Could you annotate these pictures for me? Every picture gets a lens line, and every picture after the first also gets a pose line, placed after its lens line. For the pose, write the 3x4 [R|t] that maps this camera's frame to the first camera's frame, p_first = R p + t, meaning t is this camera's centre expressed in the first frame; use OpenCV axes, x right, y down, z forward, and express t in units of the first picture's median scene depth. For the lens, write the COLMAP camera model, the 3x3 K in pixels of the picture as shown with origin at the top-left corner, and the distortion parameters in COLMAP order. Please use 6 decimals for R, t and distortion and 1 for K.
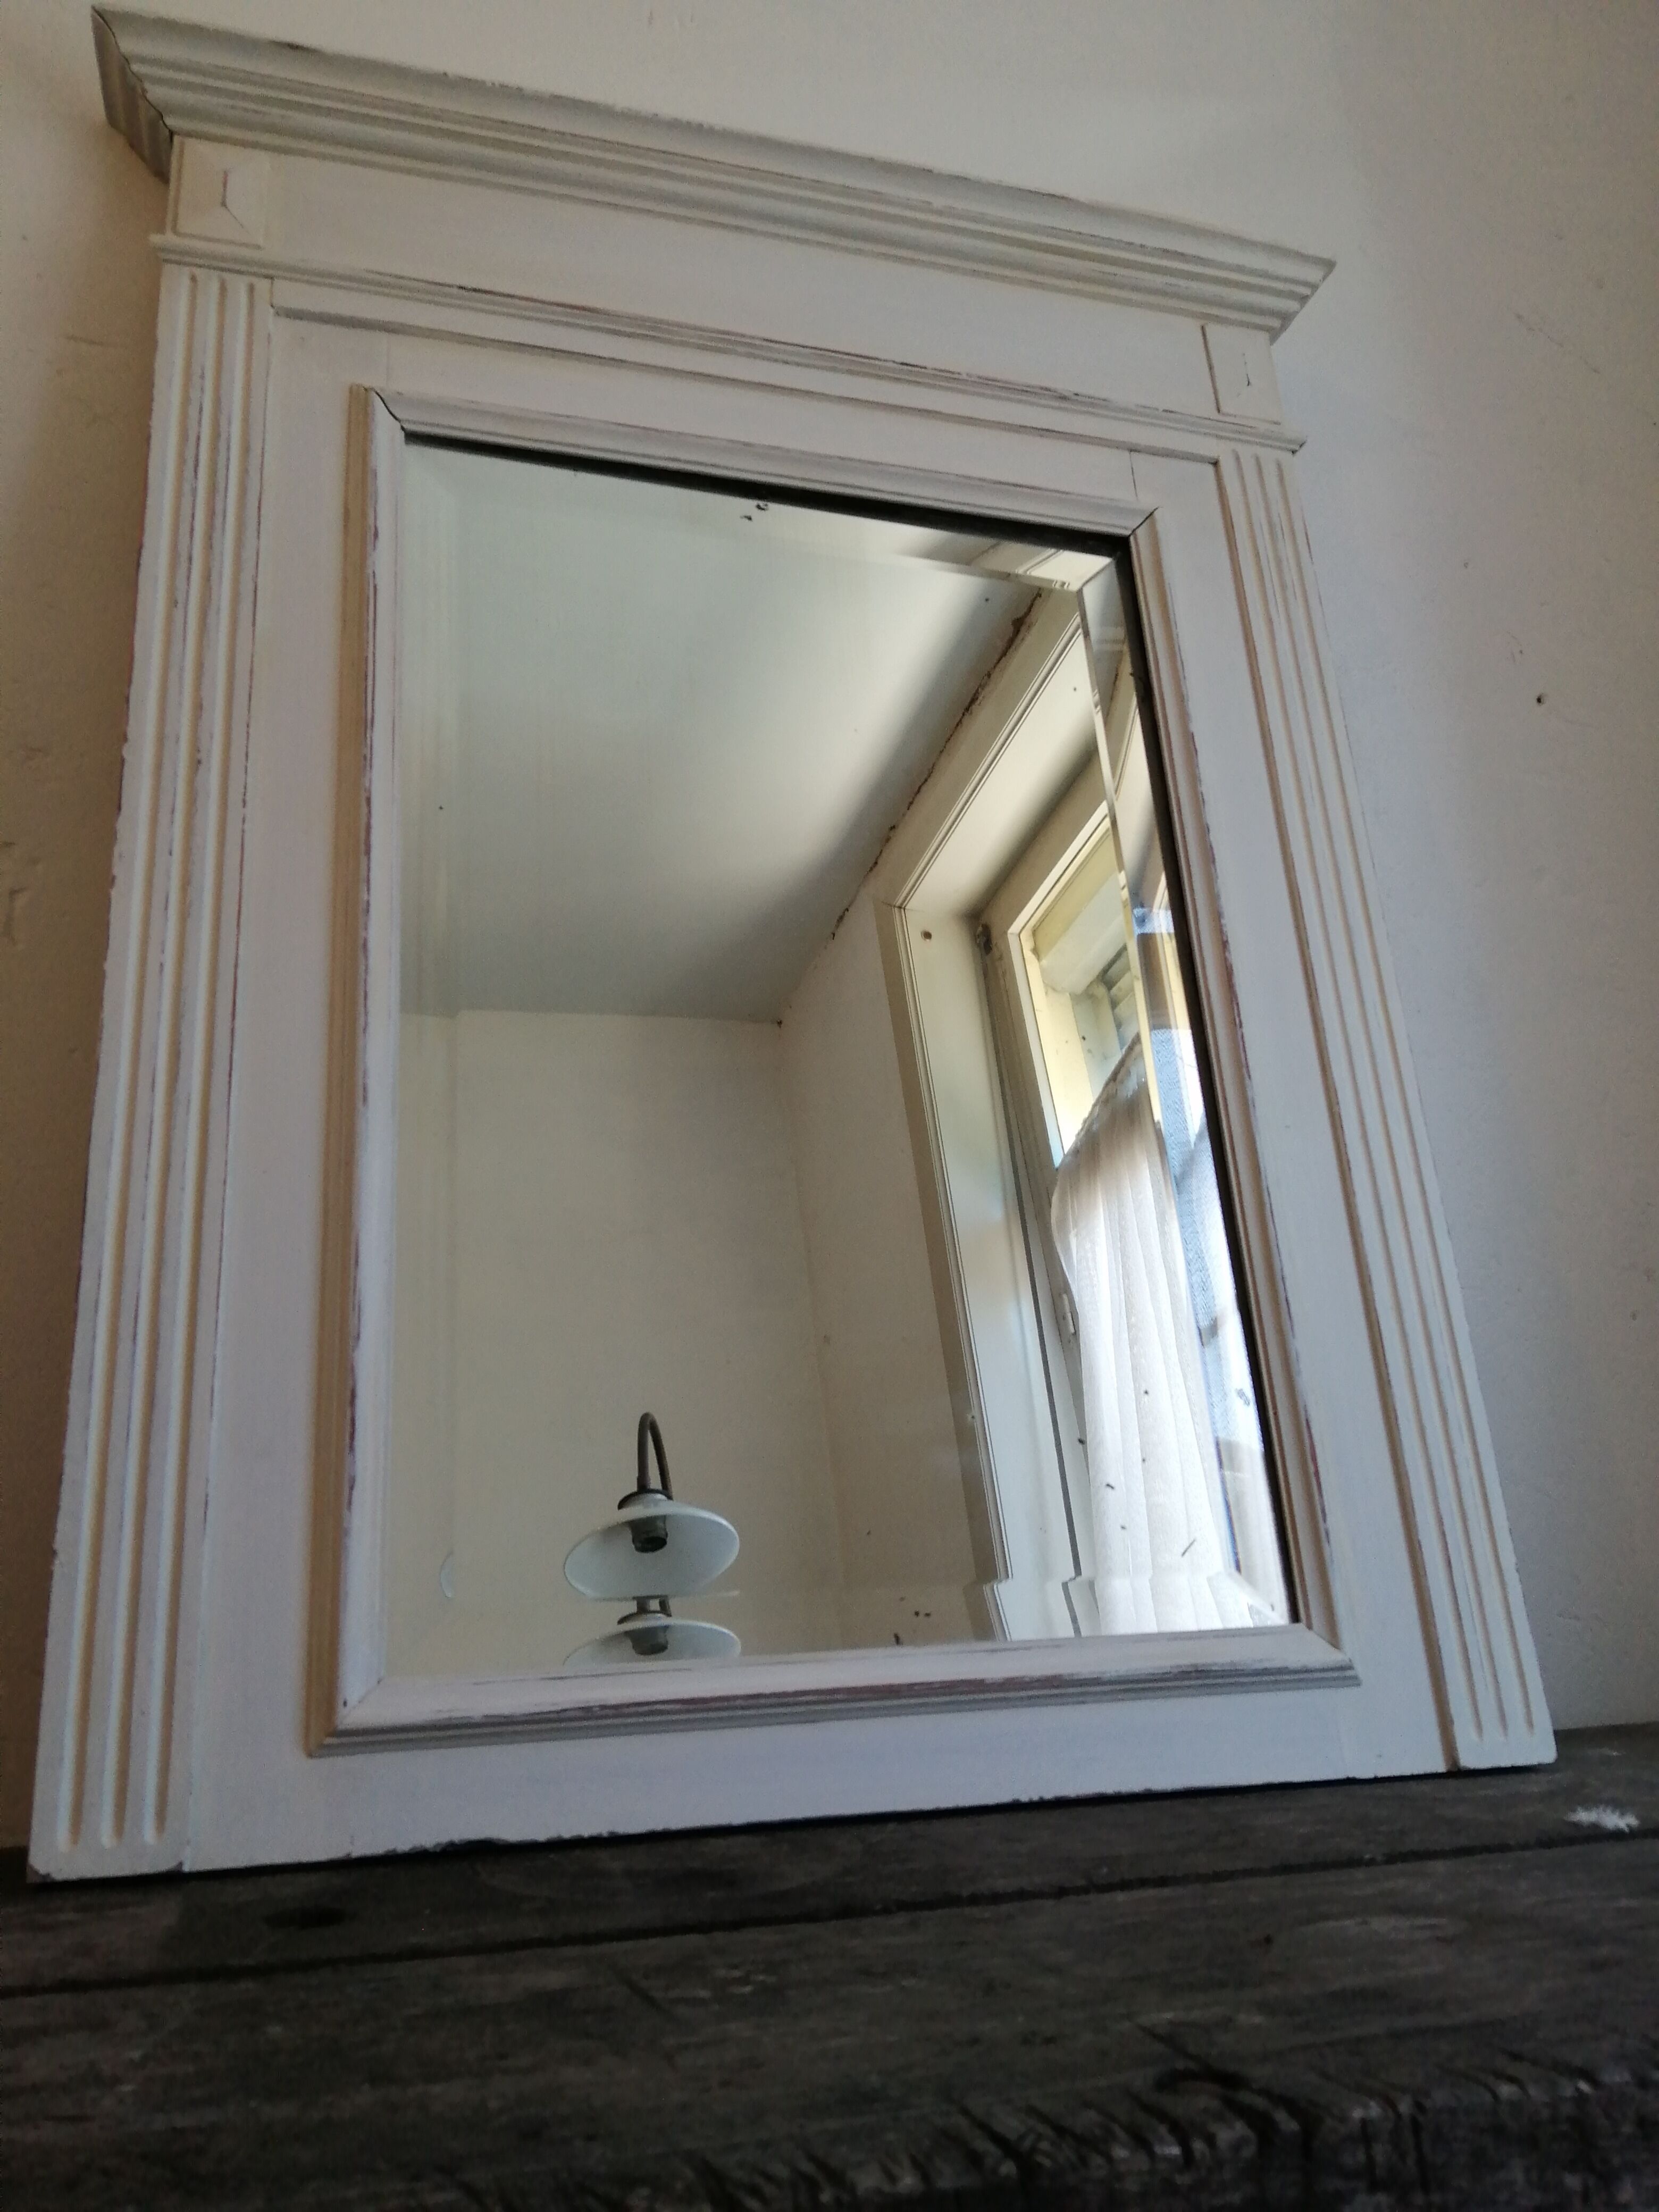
lens RADIAL K [[1729.6, 0, 806.6], [0, 1729.6, 1099.7], [0, 0, 1]] dist [0.032365, -0.079092]
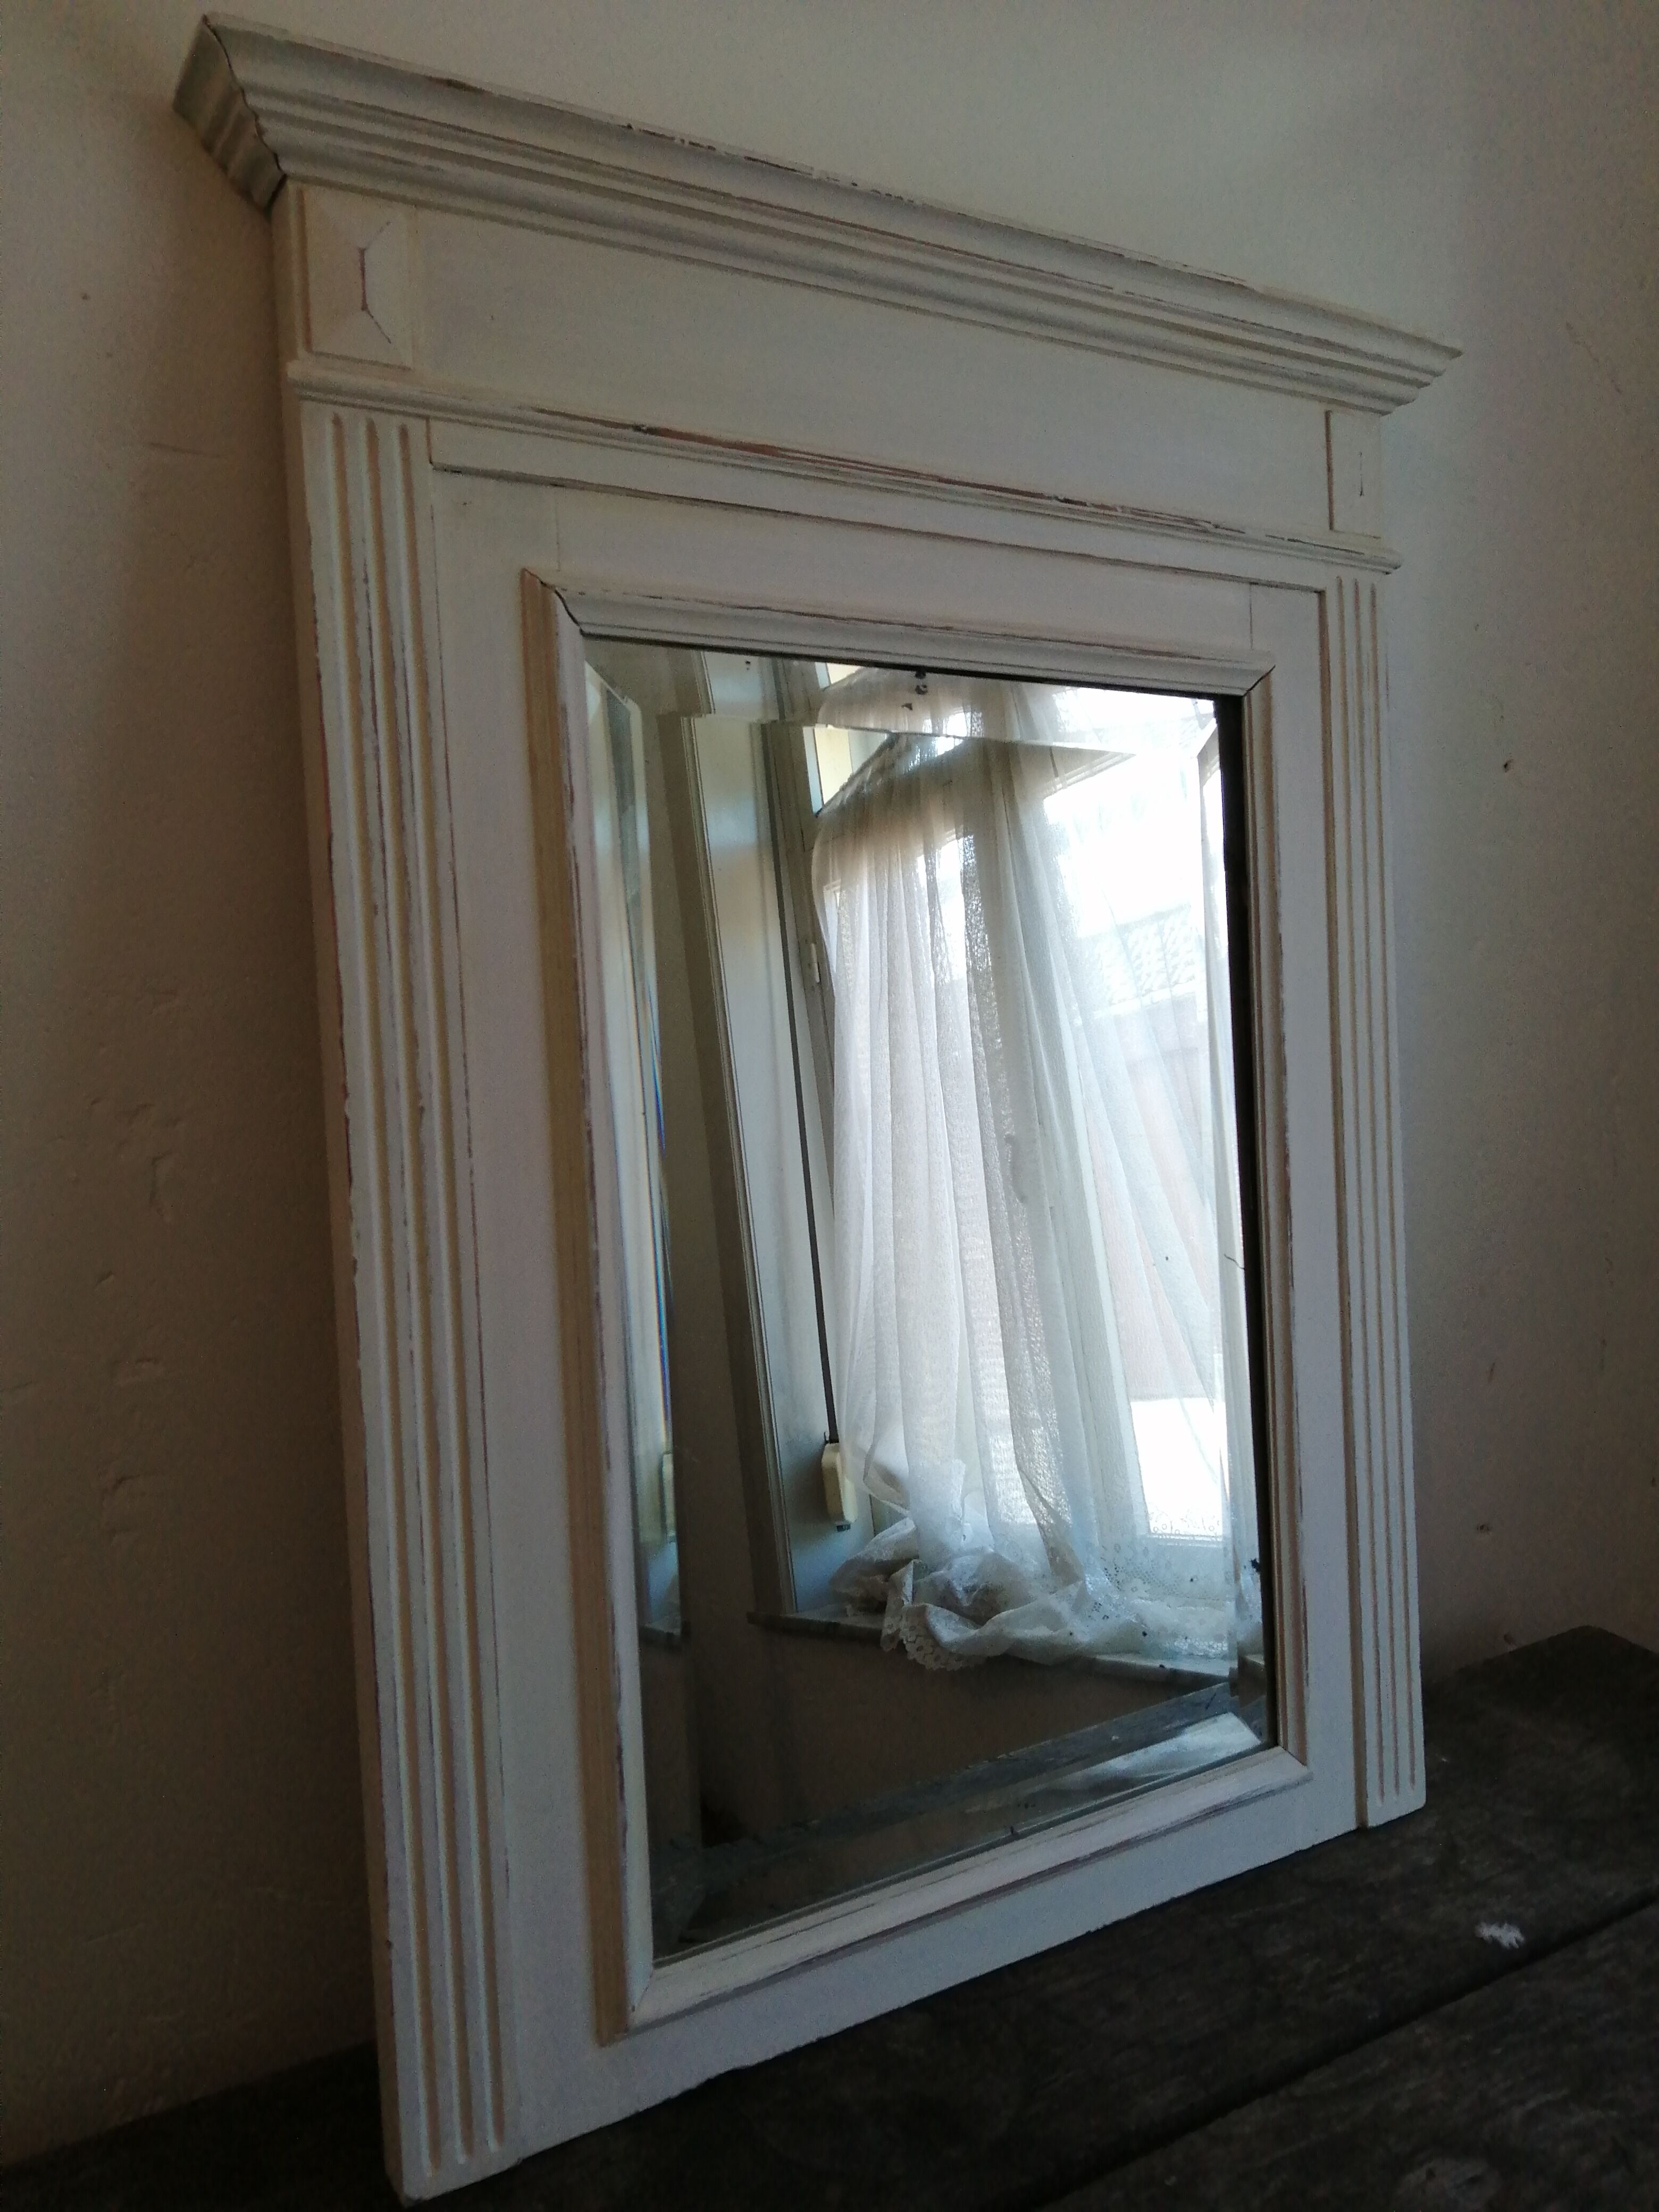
lens RADIAL K [[1738.8, 0, 825.3], [0, 1738.8, 1093.1], [0, 0, 1]] dist [0.057663, -0.122008]
pose [[0.963325, 0.018545, 0.267696, -0.364106], [-0.116027, 0.928317, 0.353222, -0.522240], [-0.241956, -0.371327, 0.896422, 0.094889]]
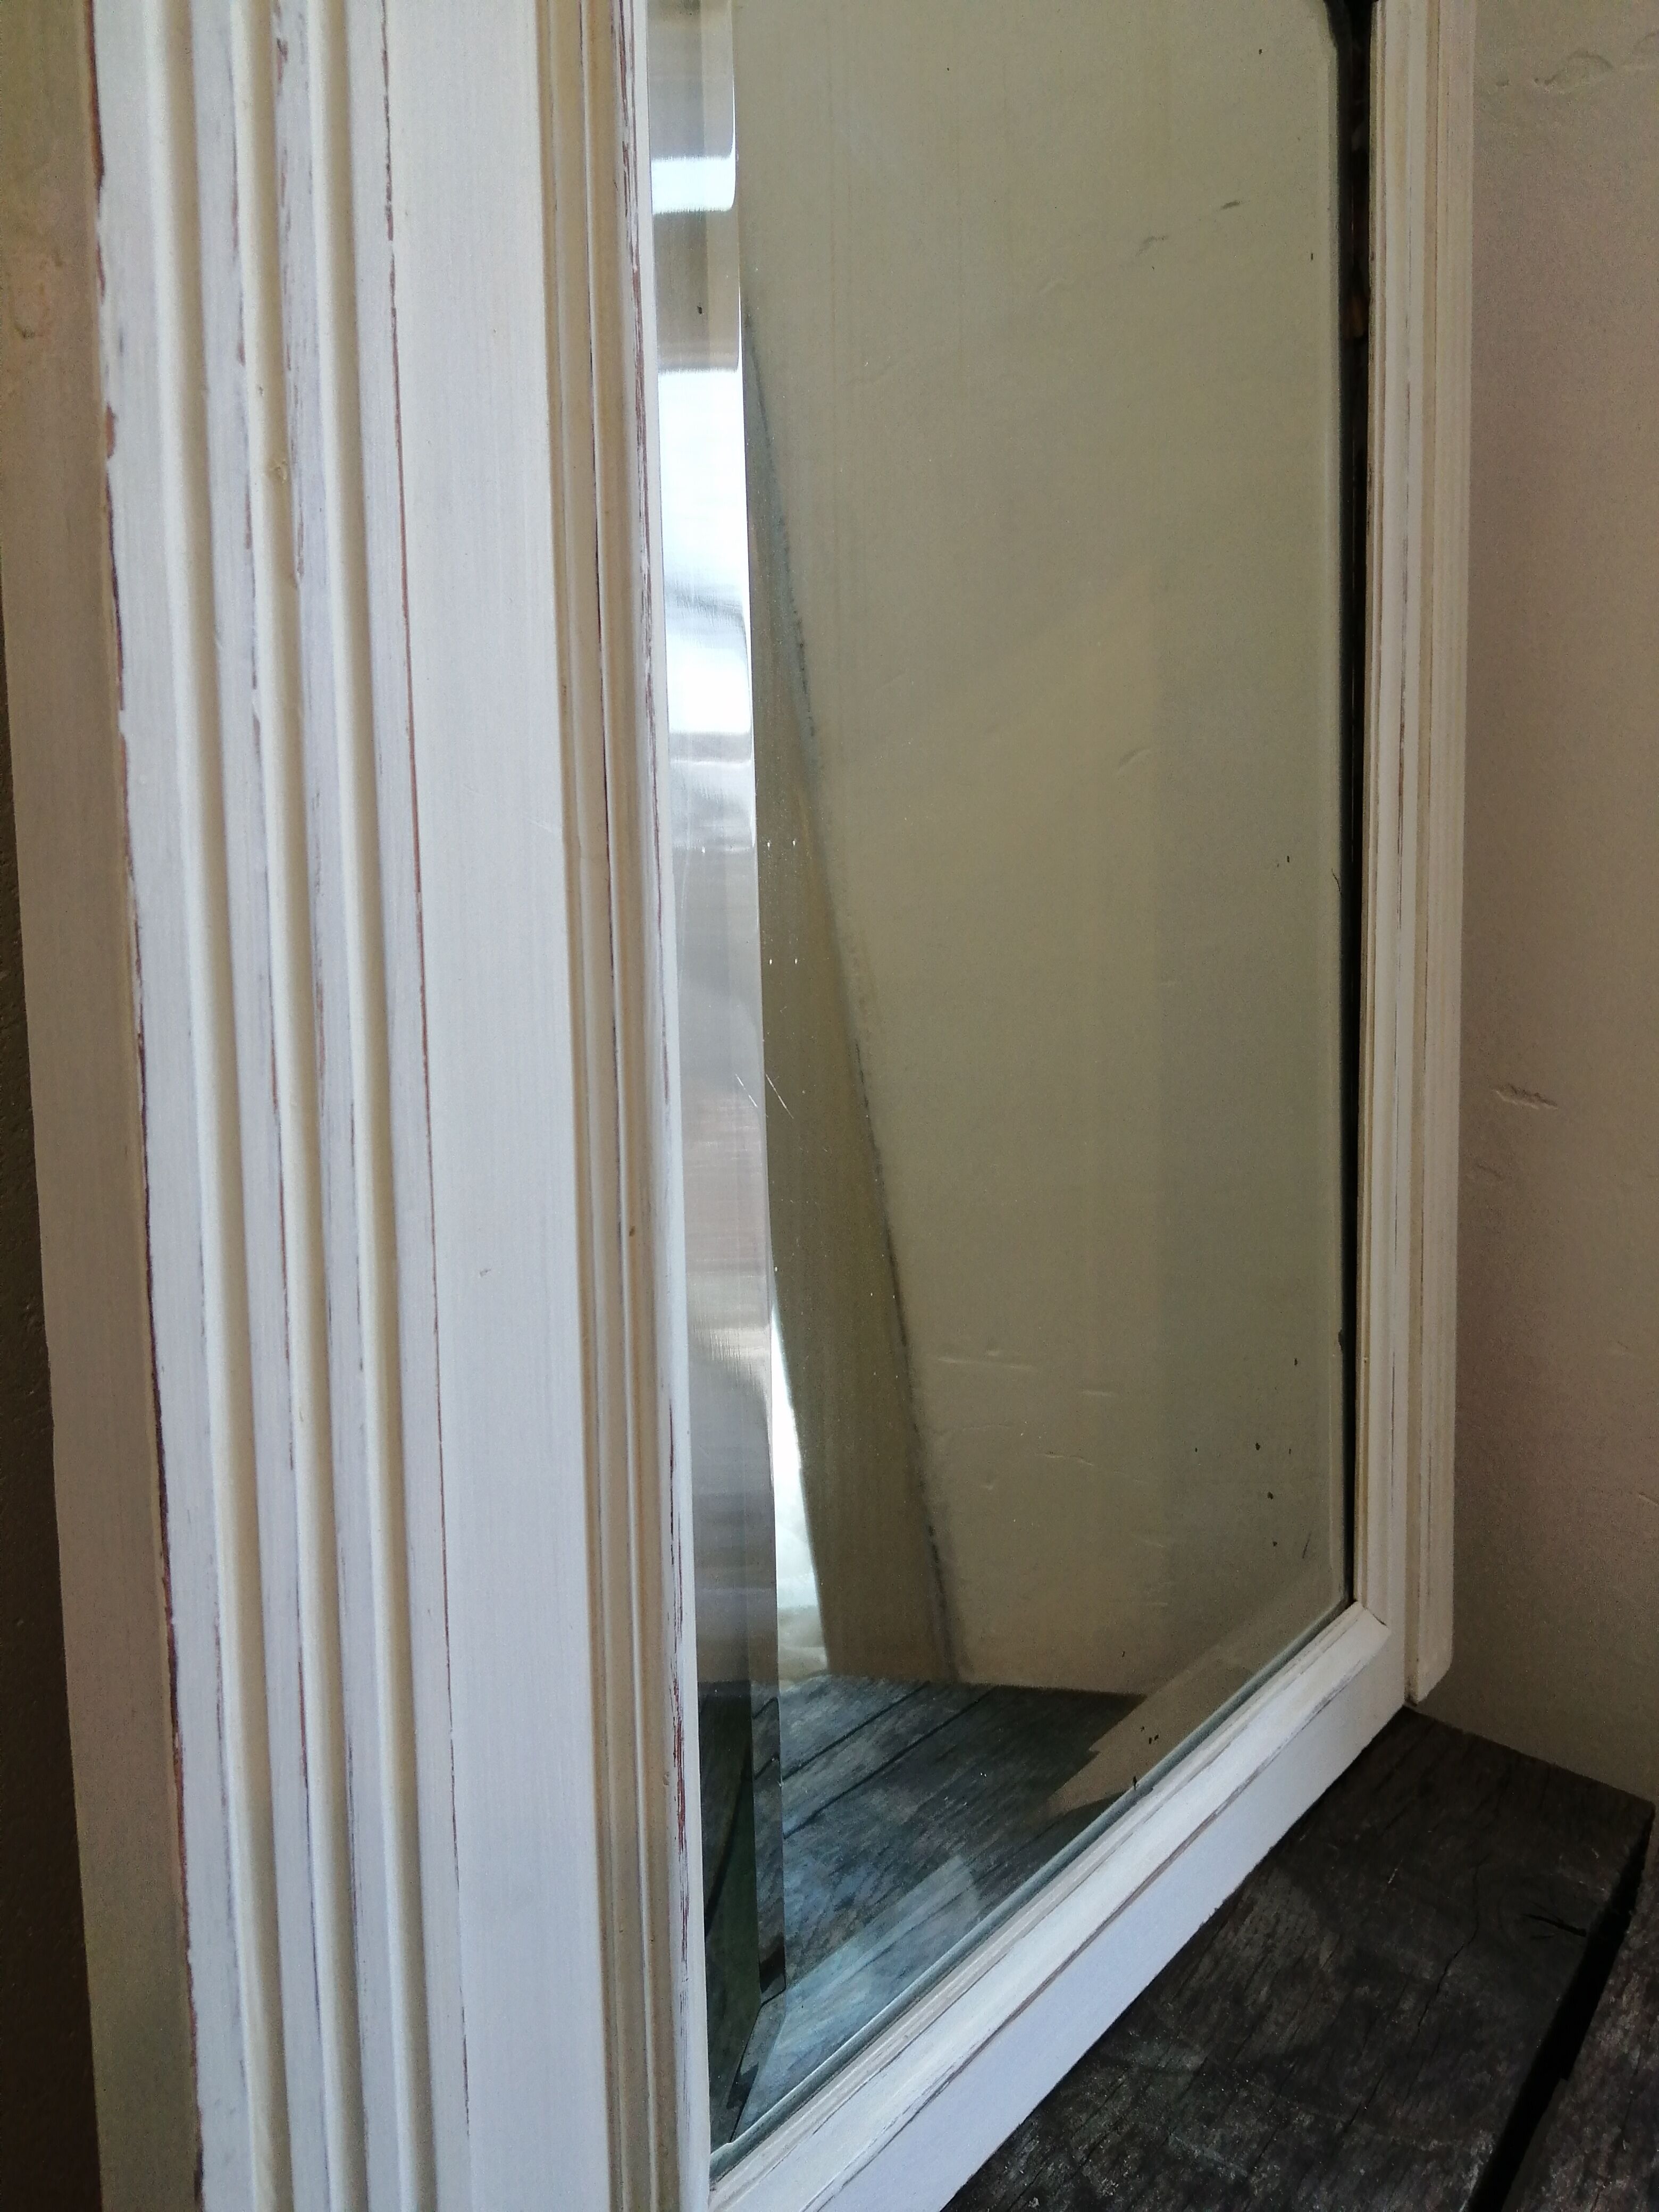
lens RADIAL K [[1704.9, 0, 726.5], [0, 1704.9, 1106.4], [0, 0, 1]] dist [0.034600, -0.100686]
pose [[0.822621, 0.002645, 0.568584, -0.431881], [-0.235794, 0.911536, 0.336903, -0.129477], [-0.517394, -0.411212, 0.750472, 0.578717]]
